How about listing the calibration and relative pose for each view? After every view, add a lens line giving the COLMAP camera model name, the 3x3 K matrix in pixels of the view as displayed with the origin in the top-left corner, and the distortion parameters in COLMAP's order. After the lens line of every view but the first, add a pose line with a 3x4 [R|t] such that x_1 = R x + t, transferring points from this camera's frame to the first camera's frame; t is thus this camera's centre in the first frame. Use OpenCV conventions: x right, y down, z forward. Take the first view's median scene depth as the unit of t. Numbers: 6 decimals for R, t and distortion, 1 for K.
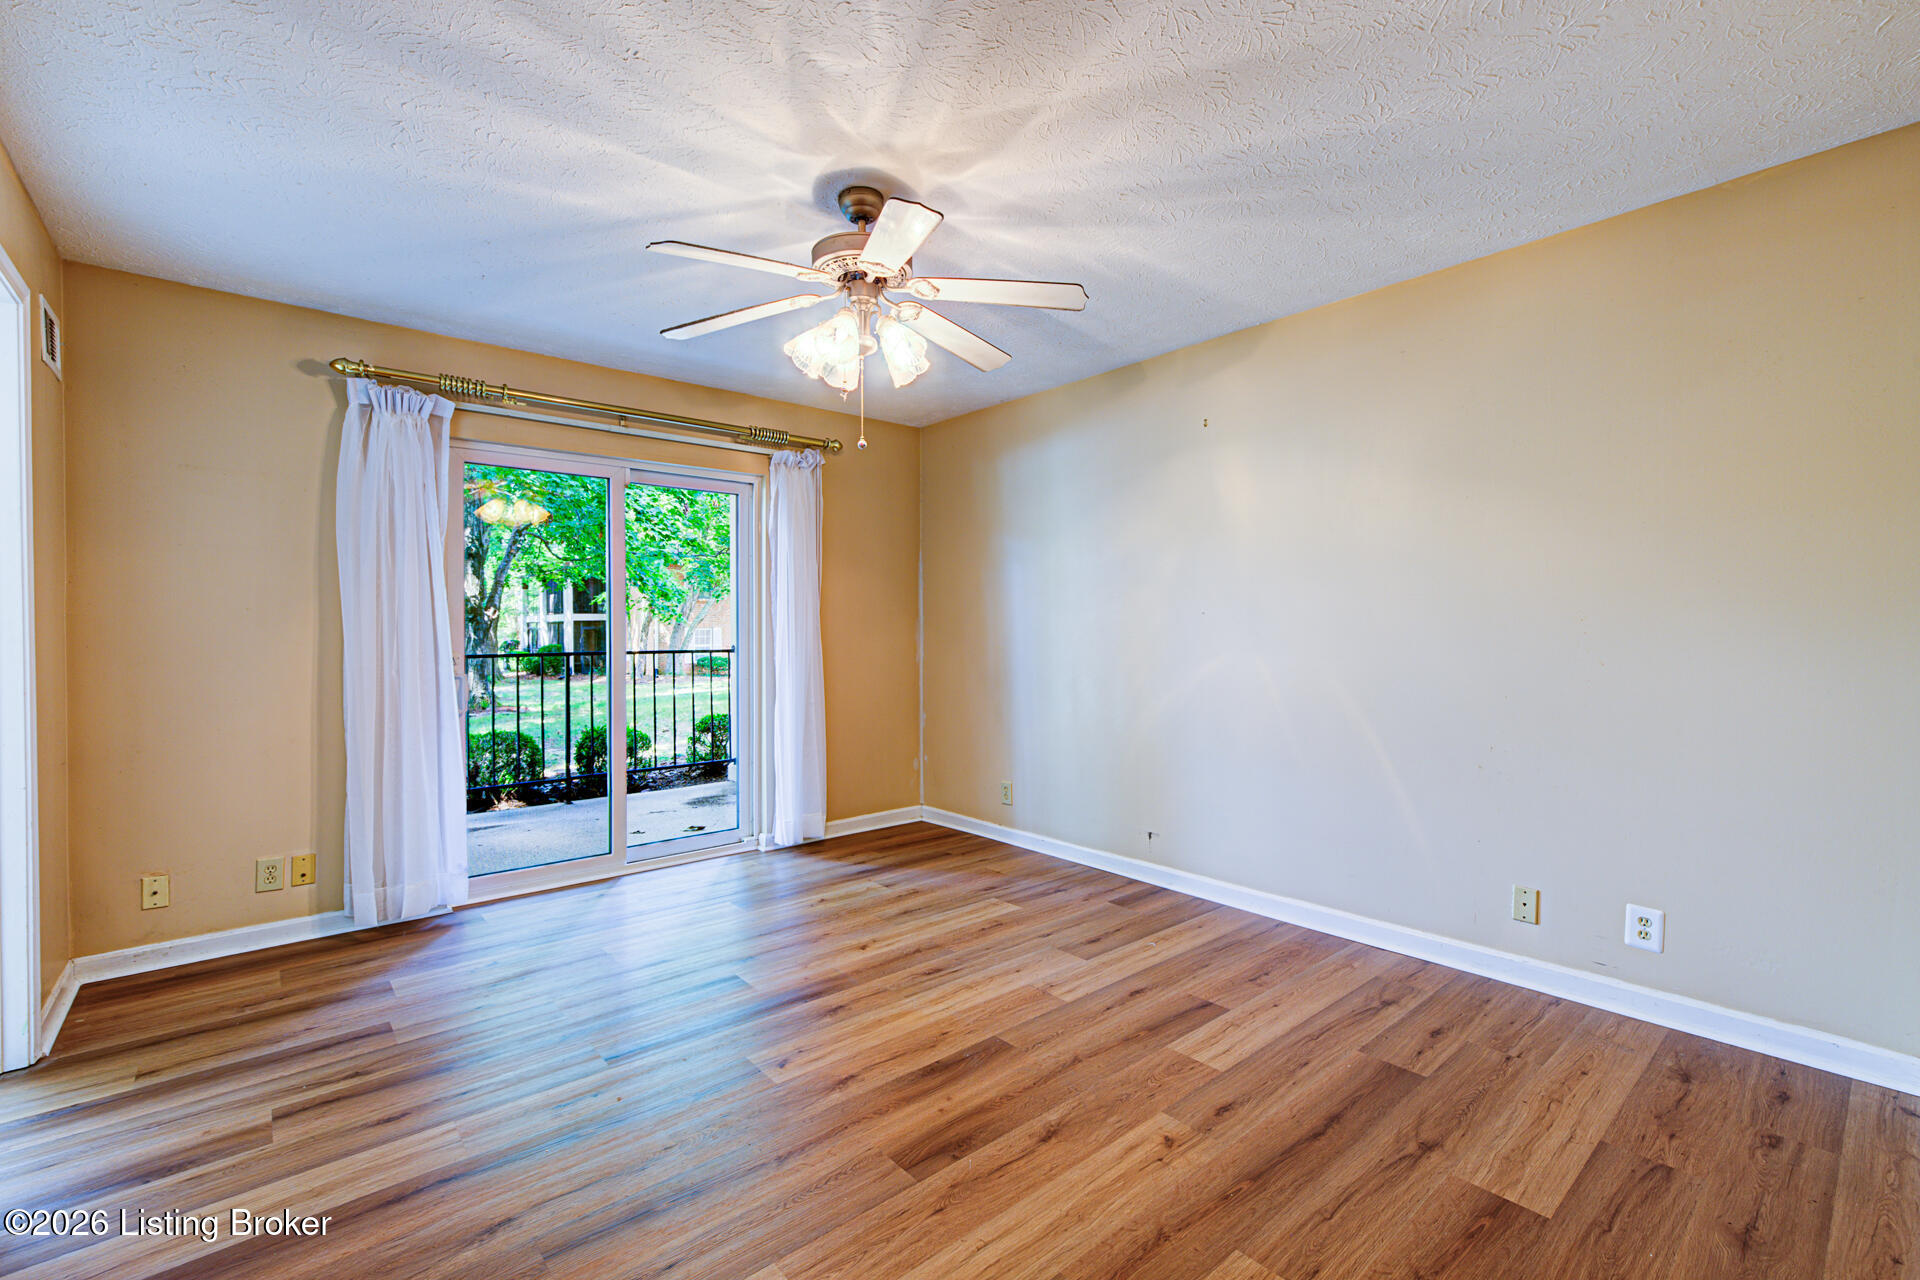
lens RADIAL K [[814.7, 0, 958.8], [0, 814.7, 638.0], [0, 0, 1]] dist [-0.002103, -0.000256]
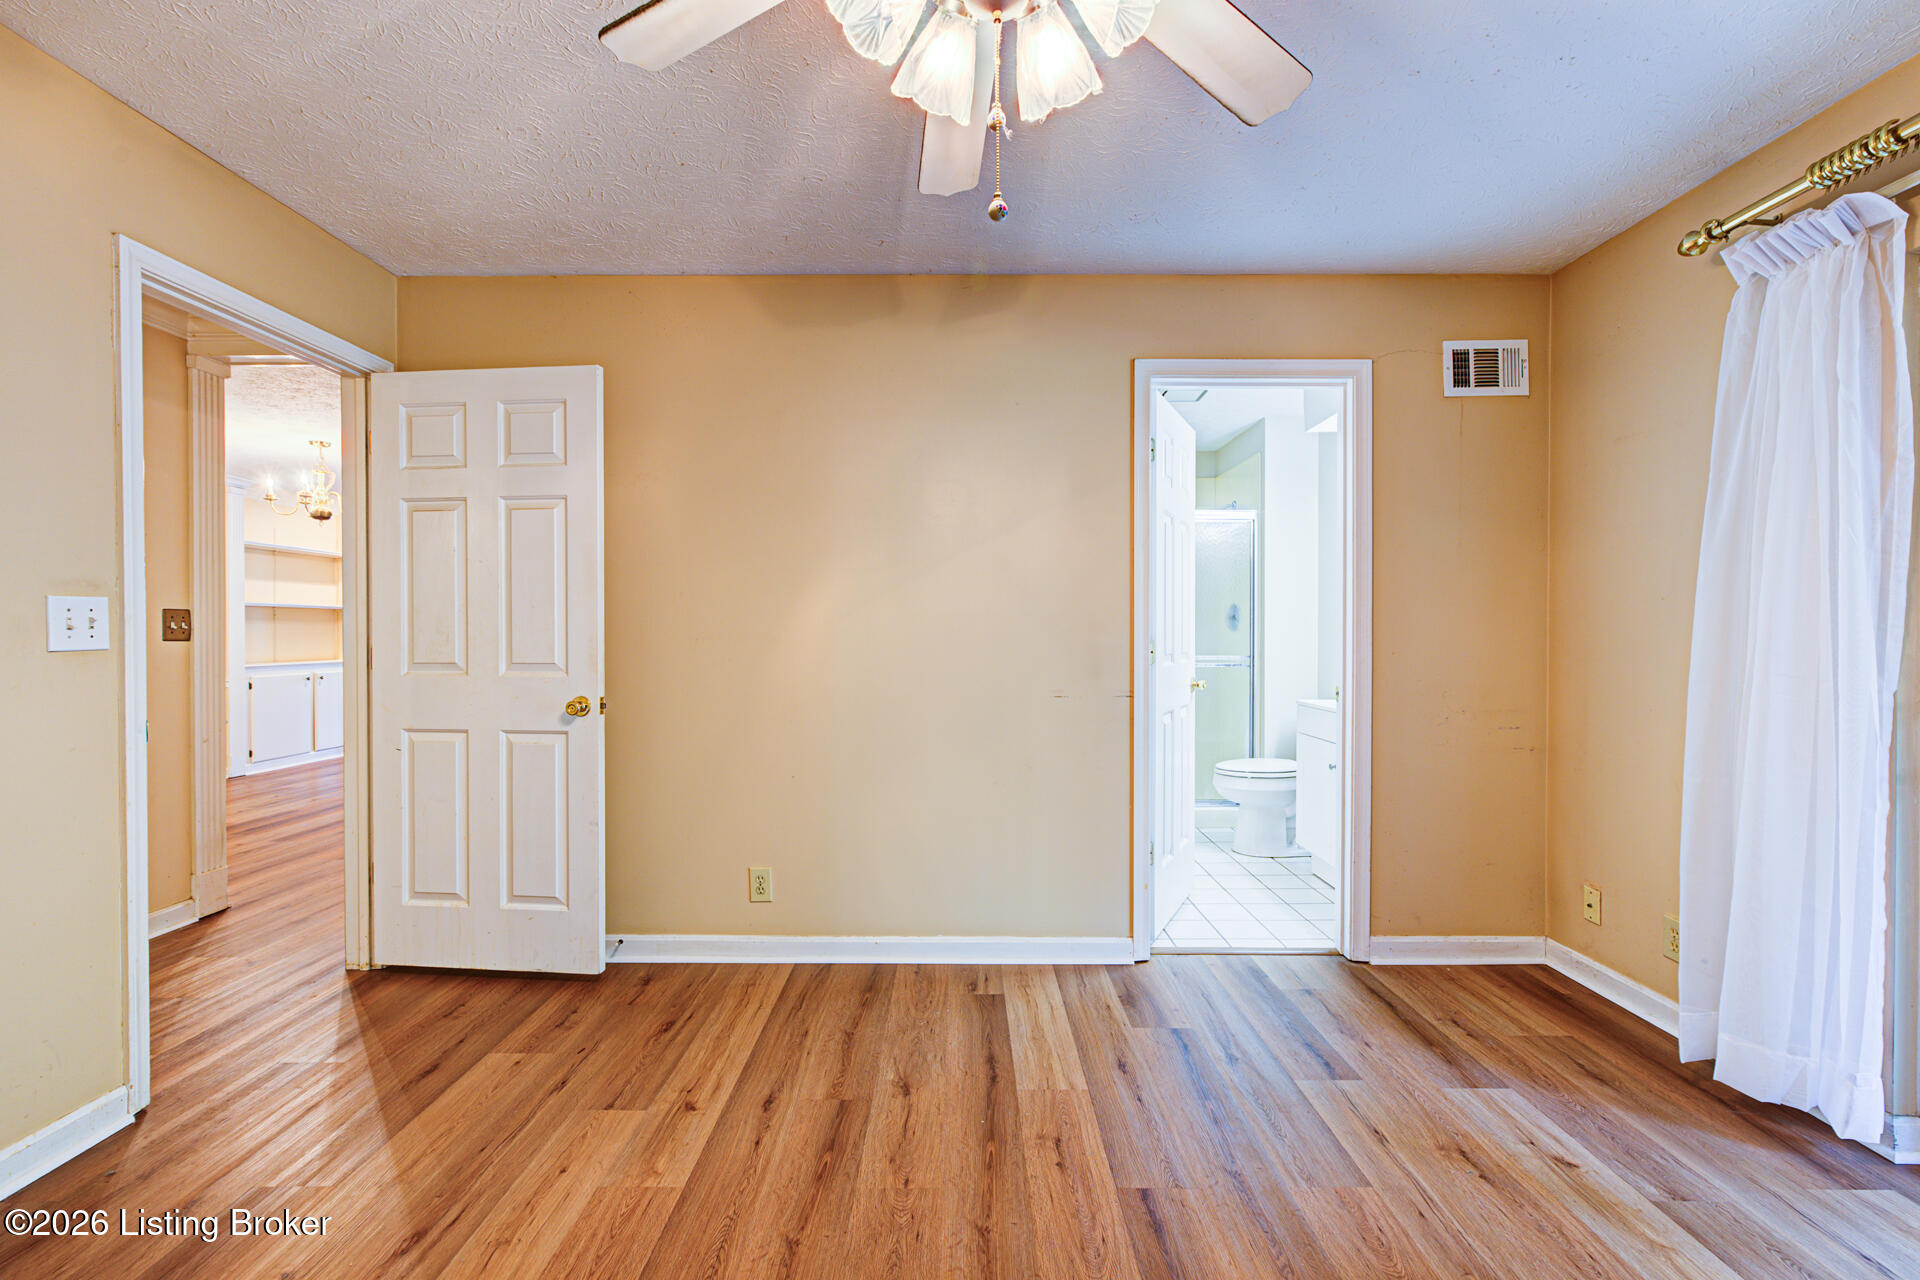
lens RADIAL K [[814.7, 0, 957.9], [0, 814.7, 626.4], [0, 0, 1]] dist [-0.002103, -0.000256]
pose [[-0.653567, -0.003166, -0.756862, 0.226370], [-0.003448, 0.999993, -0.001206, -0.005787], [0.756861, 0.001821, -0.653574, 1.201104]]
